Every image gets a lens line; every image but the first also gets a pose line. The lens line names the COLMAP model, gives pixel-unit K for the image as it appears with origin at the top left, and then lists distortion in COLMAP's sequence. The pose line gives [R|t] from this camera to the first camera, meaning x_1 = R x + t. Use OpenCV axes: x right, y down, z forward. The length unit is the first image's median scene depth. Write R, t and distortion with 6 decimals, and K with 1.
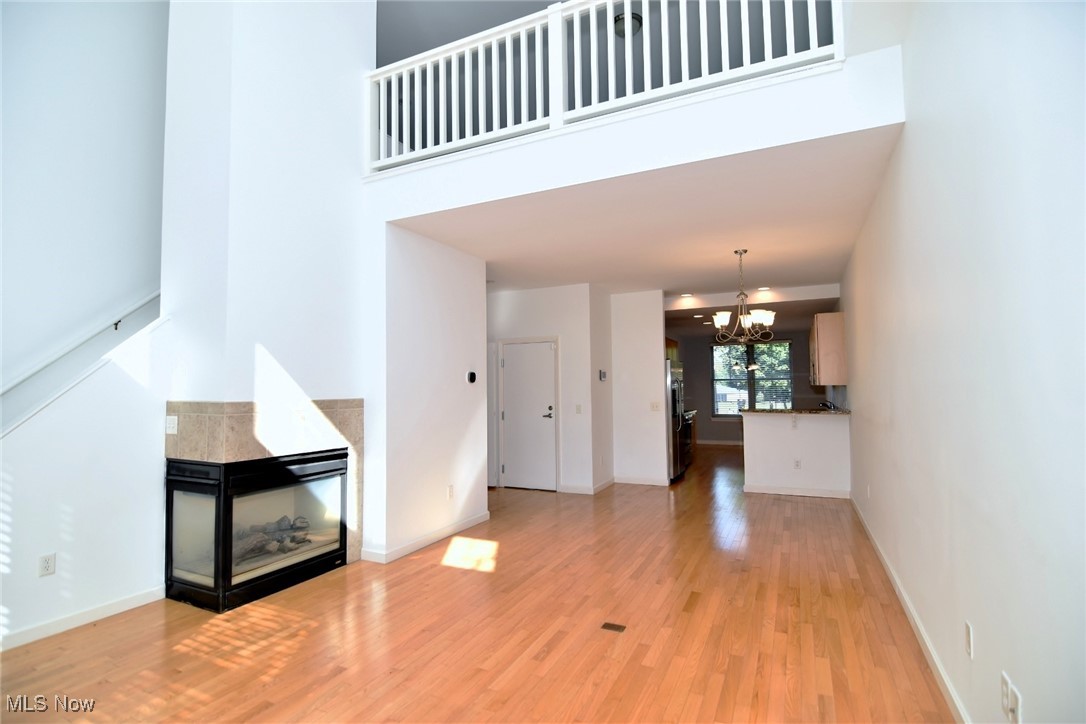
lens RADIAL K [[524.4, 0, 543.0], [0, 524.4, 362.0], [0, 0, 1]] dist [0.000725, -0.000111]
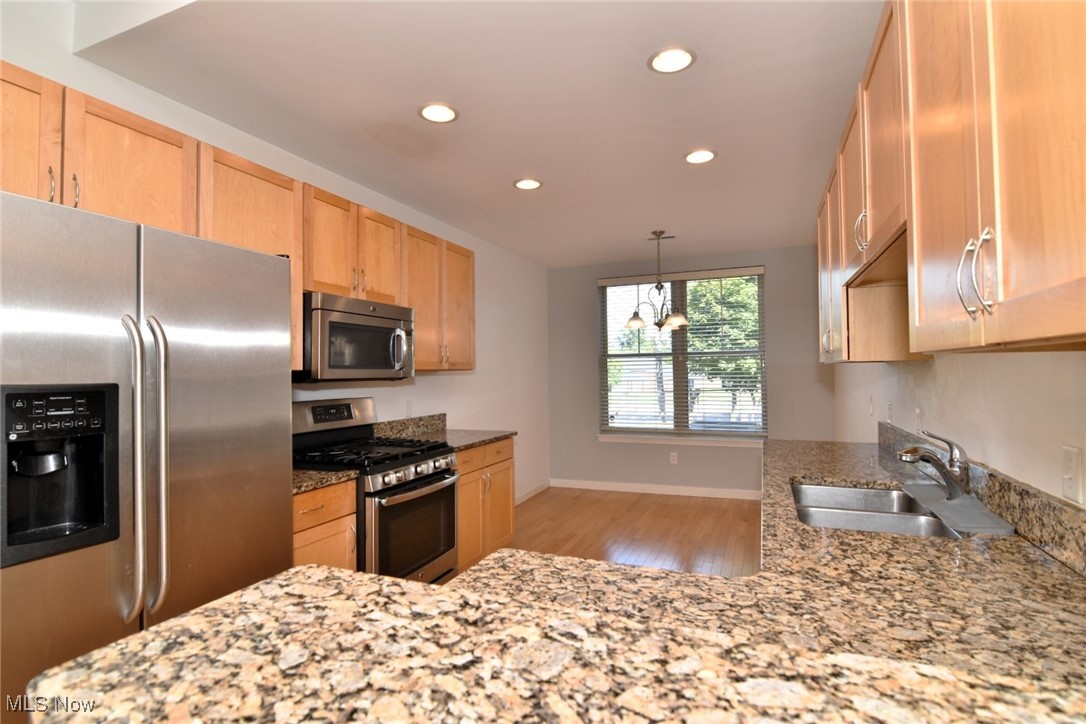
lens RADIAL K [[545.1, 0, 543.0], [0, 545.1, 362.0], [0, 0, 1]] dist [0.000339, -0.000087]
pose [[0.998192, -0.000985, 0.060098, 0.411759], [-0.000797, 0.999561, 0.029617, 0.043494], [-0.060101, -0.029611, 0.997753, 0.871103]]
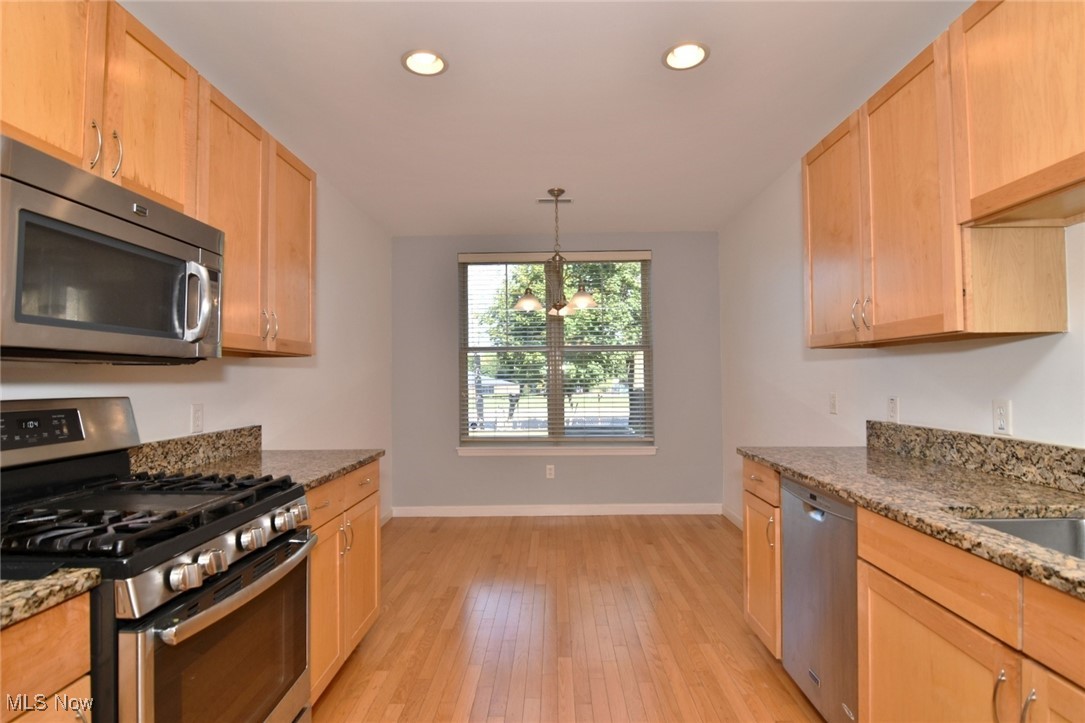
lens RADIAL K [[550.5, 0, 542.5], [0, 550.5, 361.5], [0, 0, 1]] dist [0.001359, -0.014790]
pose [[0.911556, 0.013539, 0.410952, 0.362063], [-0.020153, 0.999728, 0.011767, 0.064986], [-0.410681, -0.019008, 0.911581, 1.044956]]
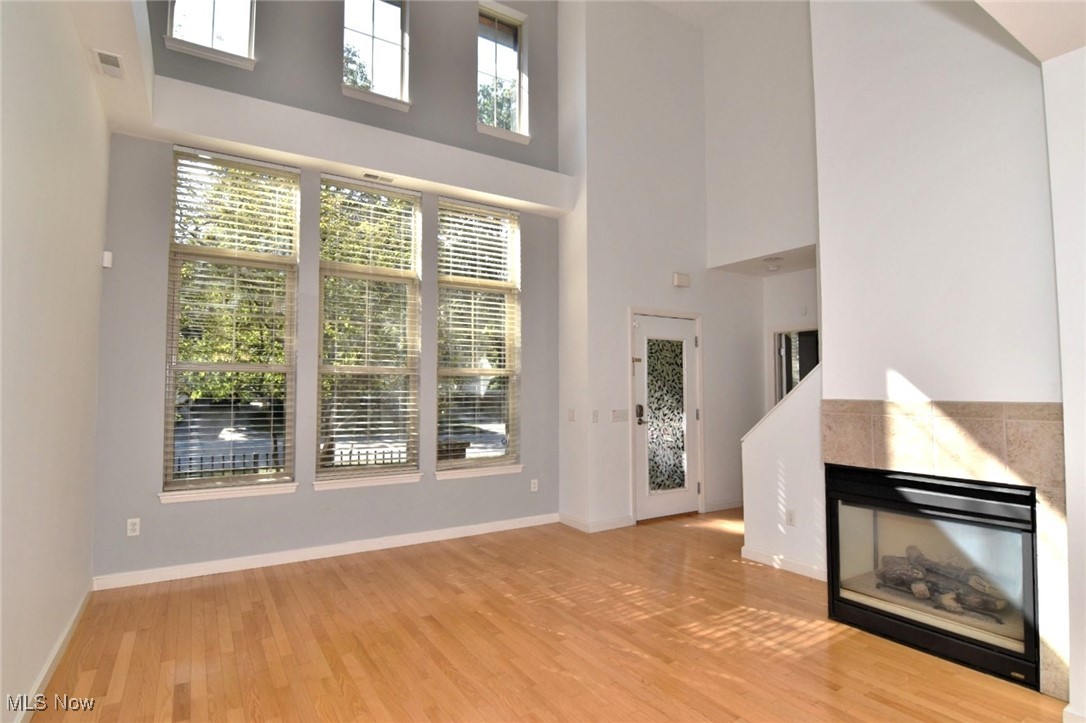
lens RADIAL K [[554.9, 0, 543.0], [0, 554.9, 361.5], [0, 0, 1]] dist [-0.014294, -0.002019]
pose [[-0.525906, -0.030206, -0.850006, 0.244432], [0.050878, 0.996462, -0.066889, 0.022641], [0.849020, -0.078424, -0.522508, 0.507224]]
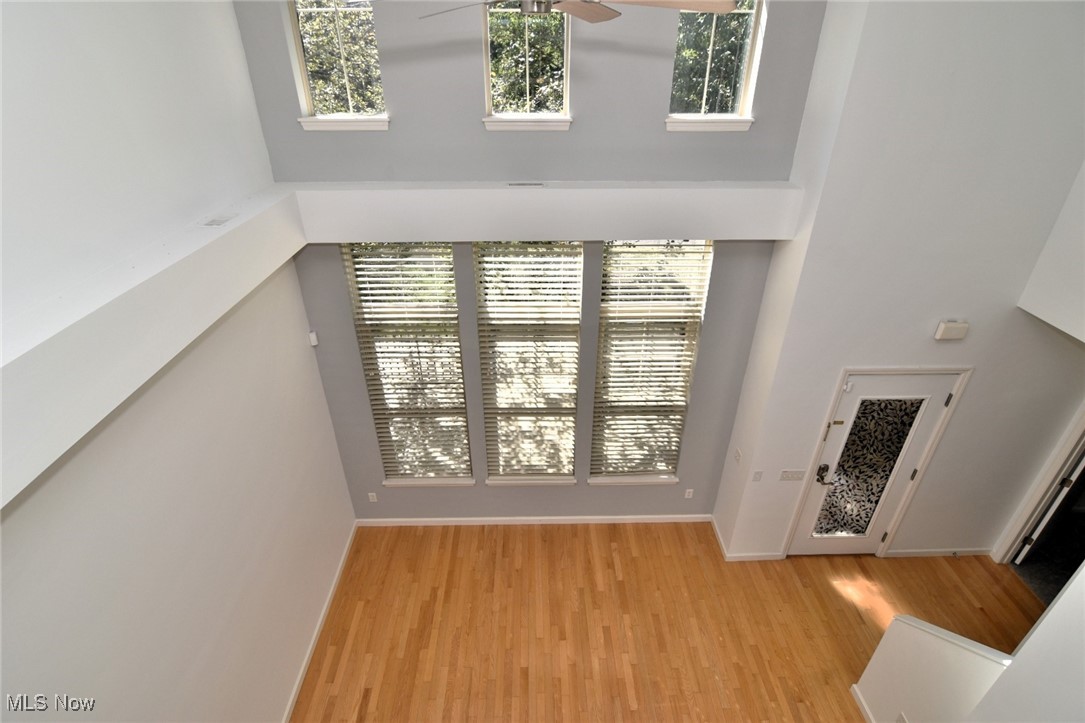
lens RADIAL K [[538.3, 0, 542.5], [0, 538.3, 361.5], [0, 0, 1]] dist [-0.000001, -0.001122]
pose [[-0.888992, 0.240975, -0.389389, 0.038931], [0.032346, 0.881259, 0.471525, -0.386296], [0.456779, 0.406587, -0.791227, 0.519159]]
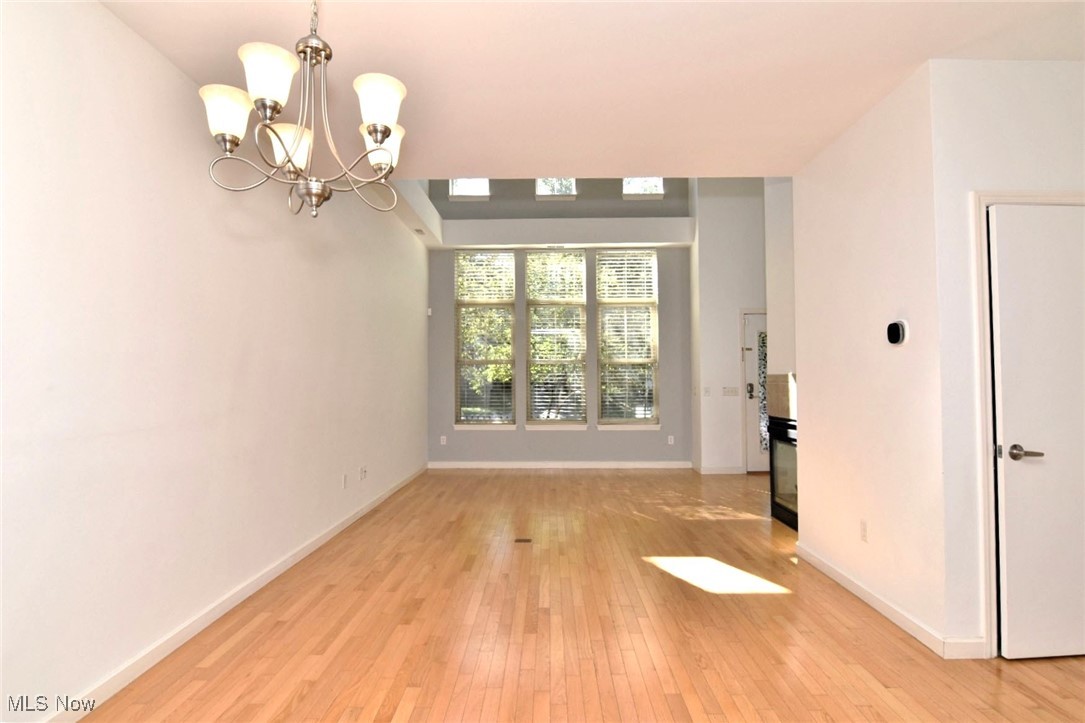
lens RADIAL K [[565.3, 0, 542.5], [0, 565.3, 361.5], [0, 0, 1]] dist [-0.001265, -0.000552]
pose [[-0.906388, 0.000618, -0.422445, 0.292898], [0.037021, 0.996268, -0.077974, 0.063922], [0.420820, -0.086314, -0.903028, 0.985591]]
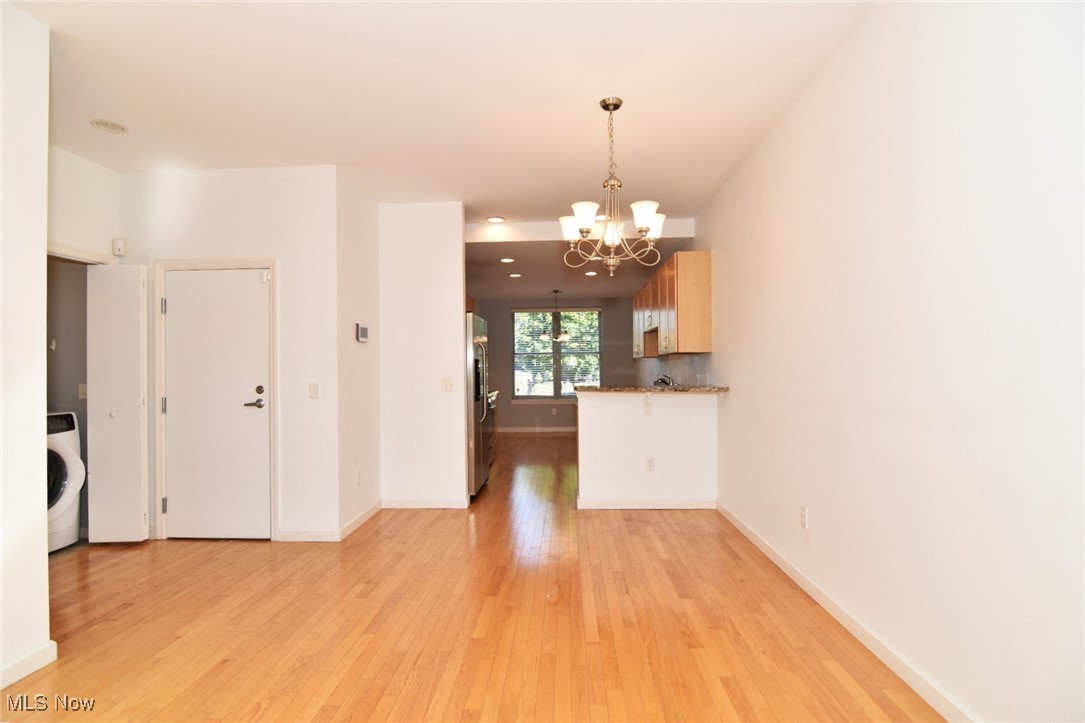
lens RADIAL K [[538.3, 0, 542.5], [0, 538.3, 361.5], [0, 0, 1]] dist [-0.000001, -0.001122]
pose [[0.919647, 0.006482, 0.392692, 0.063600], [-0.019913, 0.999347, 0.030138, 0.035382], [-0.392241, -0.035536, 0.919176, 0.365708]]
